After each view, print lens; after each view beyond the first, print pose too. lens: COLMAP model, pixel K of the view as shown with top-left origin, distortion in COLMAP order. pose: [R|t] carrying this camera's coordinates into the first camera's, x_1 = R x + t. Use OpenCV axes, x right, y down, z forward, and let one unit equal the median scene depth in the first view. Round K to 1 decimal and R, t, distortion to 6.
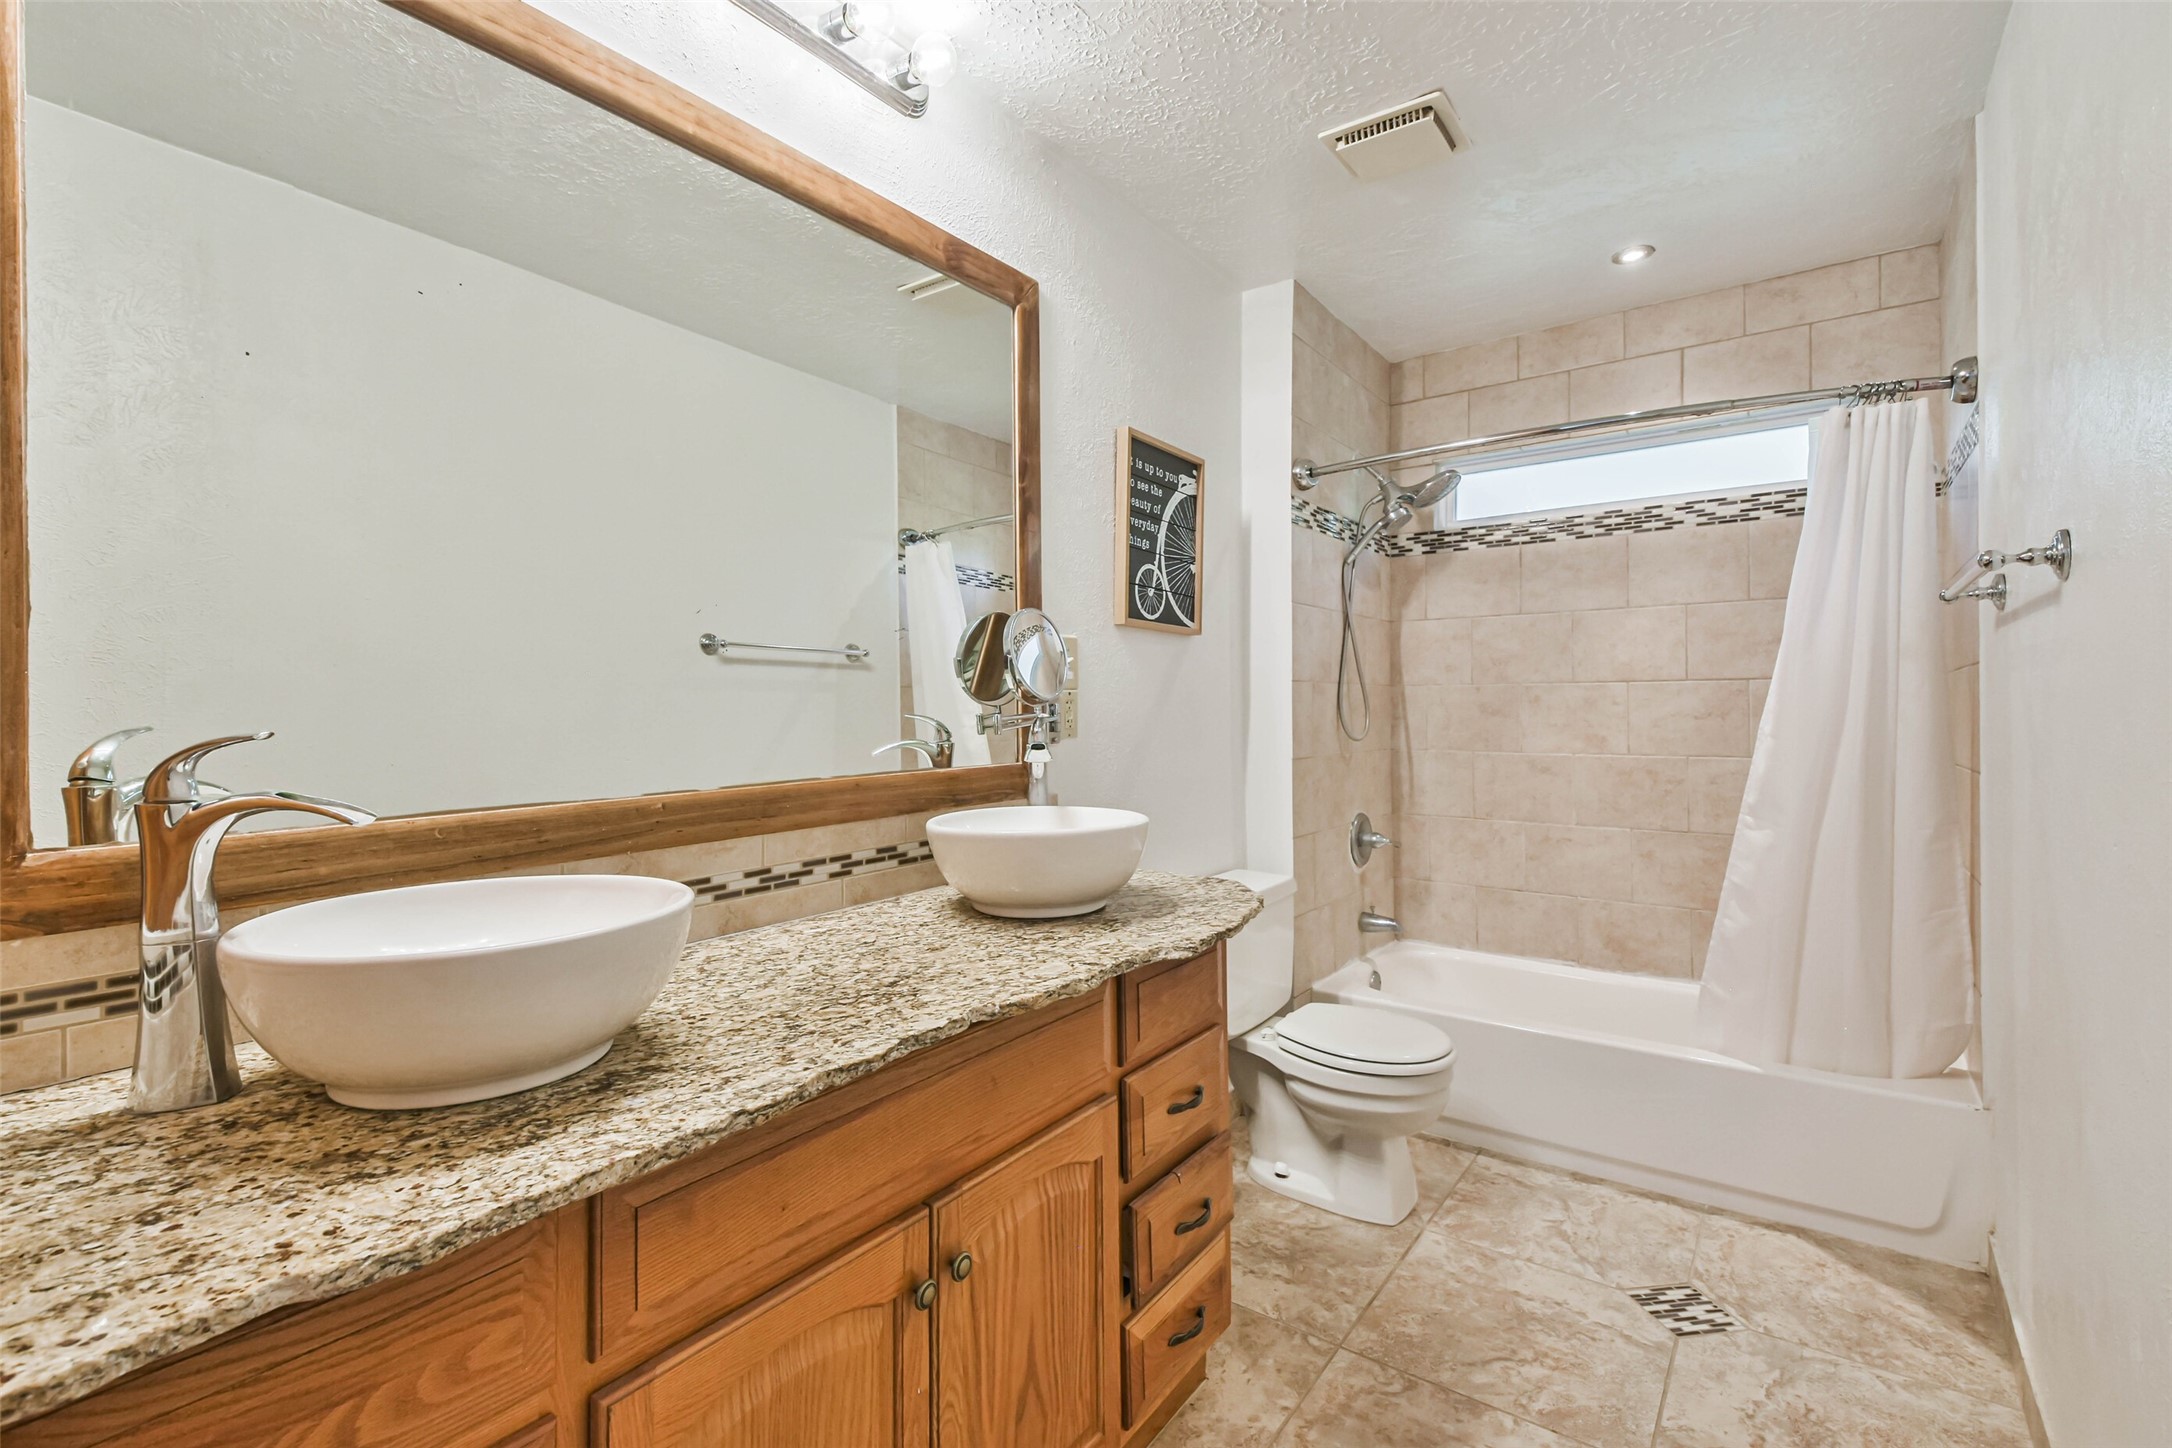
lens RADIAL K [[968.8, 0, 1100.1], [0, 968.8, 703.1], [0, 0, 1]] dist [0.091124, -0.056842]
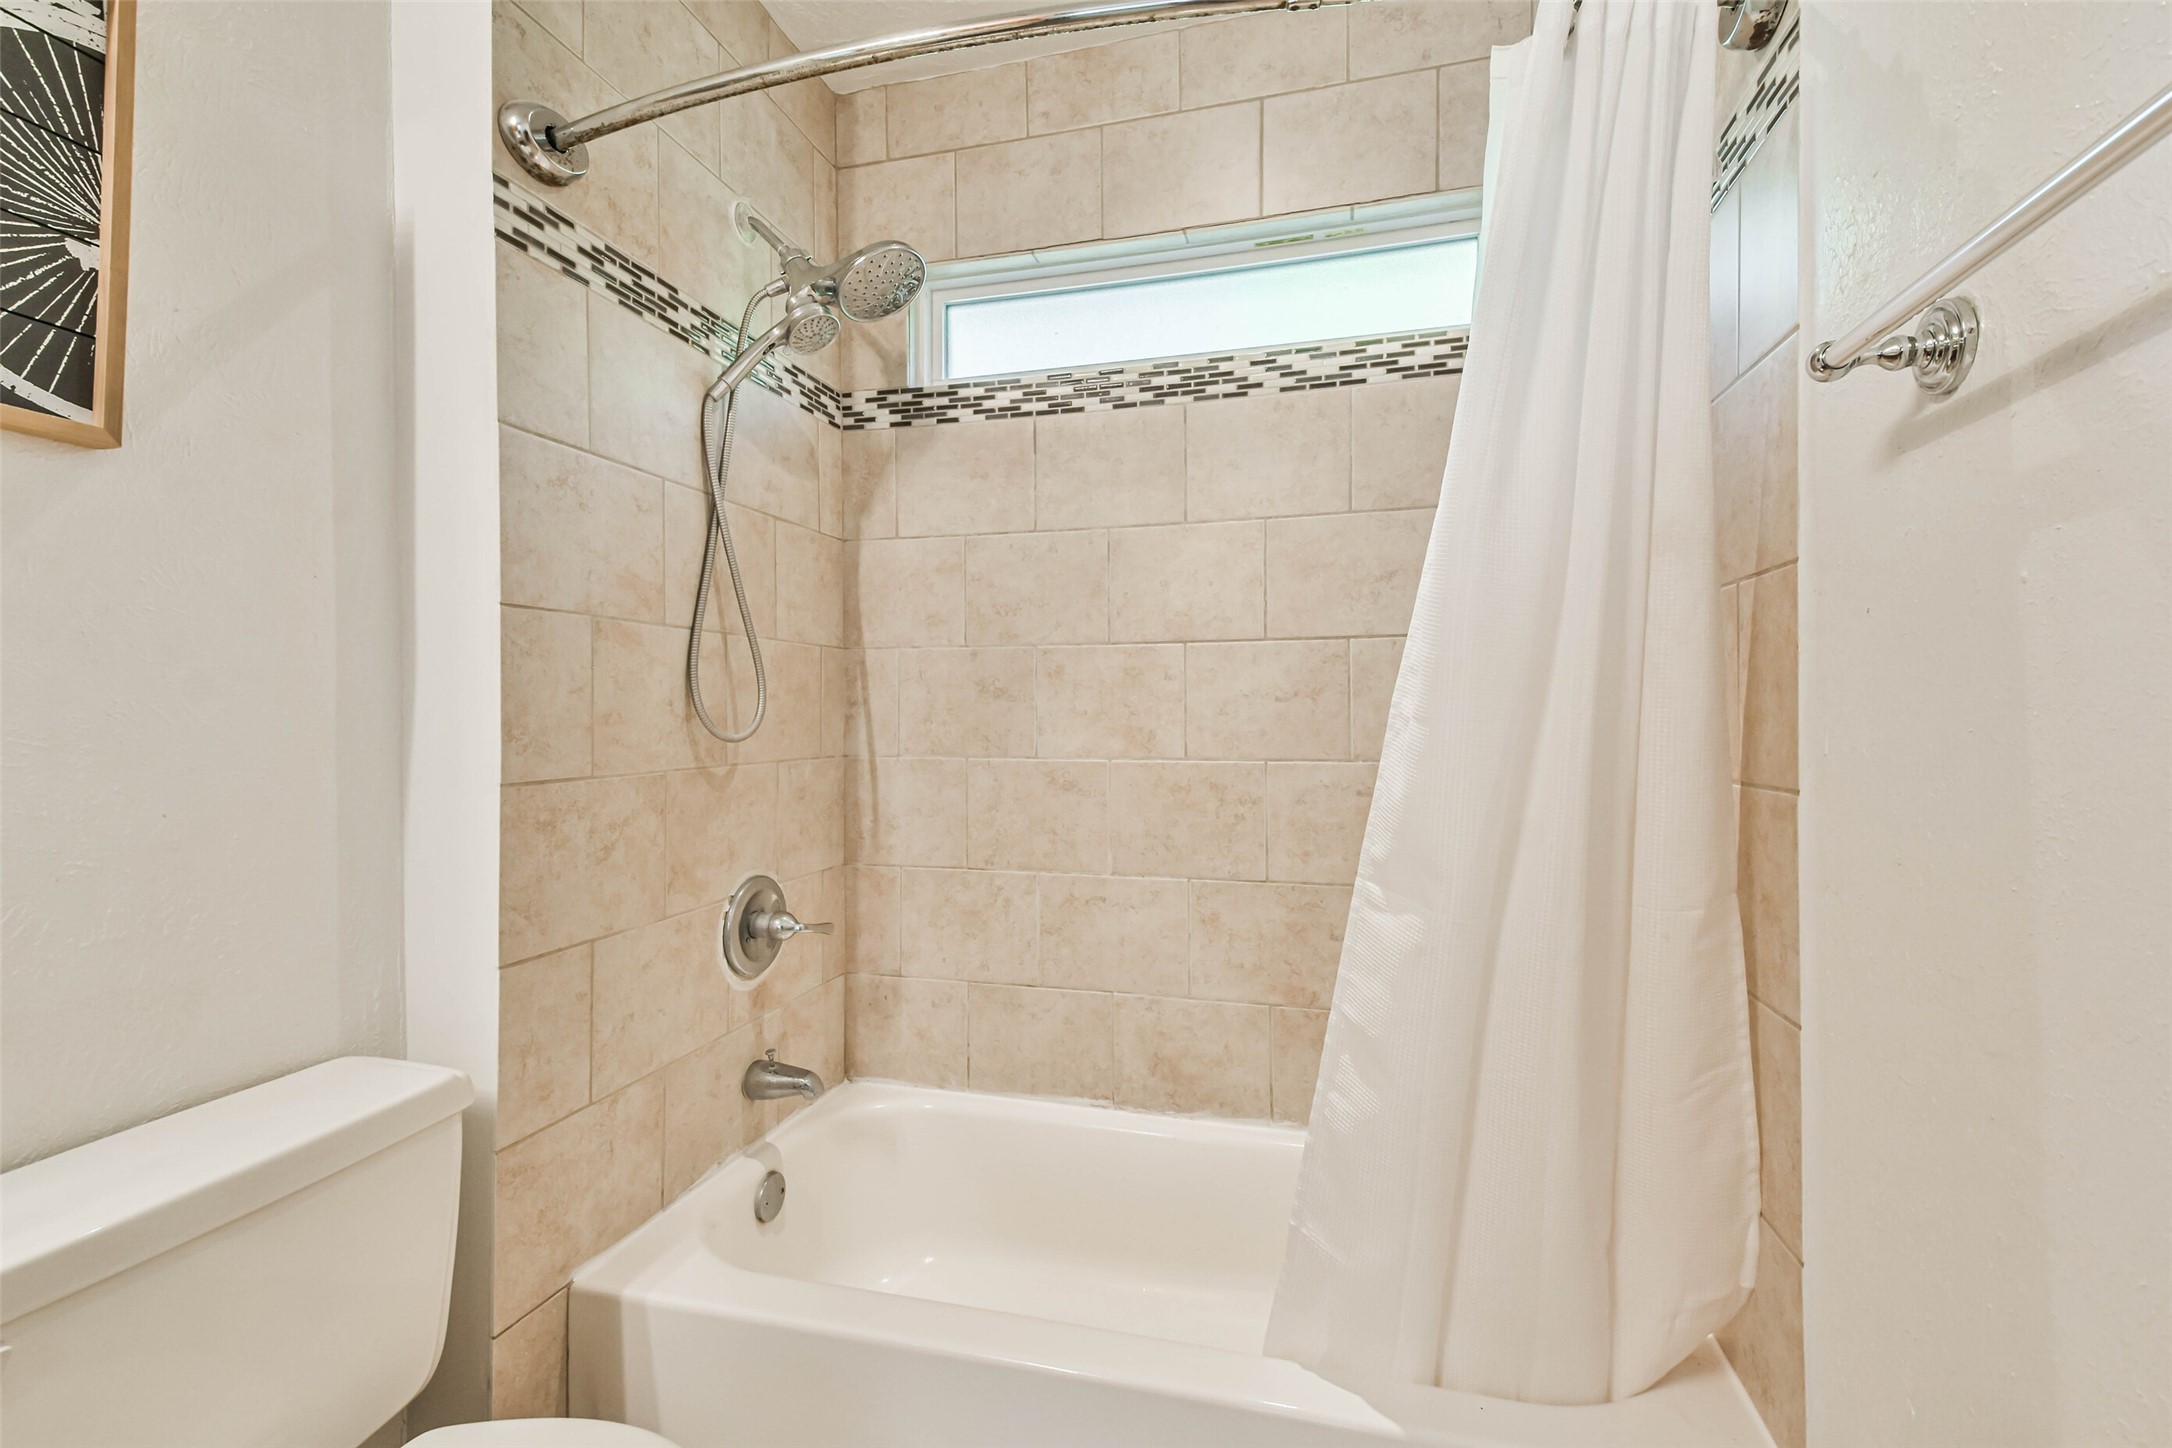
lens RADIAL K [[968.8, 0, 1100.1], [0, 968.8, 703.1], [0, 0, 1]] dist [0.091124, -0.056842]
pose [[0.932561, 0.006124, 0.360960, 0.256686], [-0.004296, 0.999974, -0.005866, 0.019995], [-0.360987, 0.003920, 0.932563, 0.439387]]
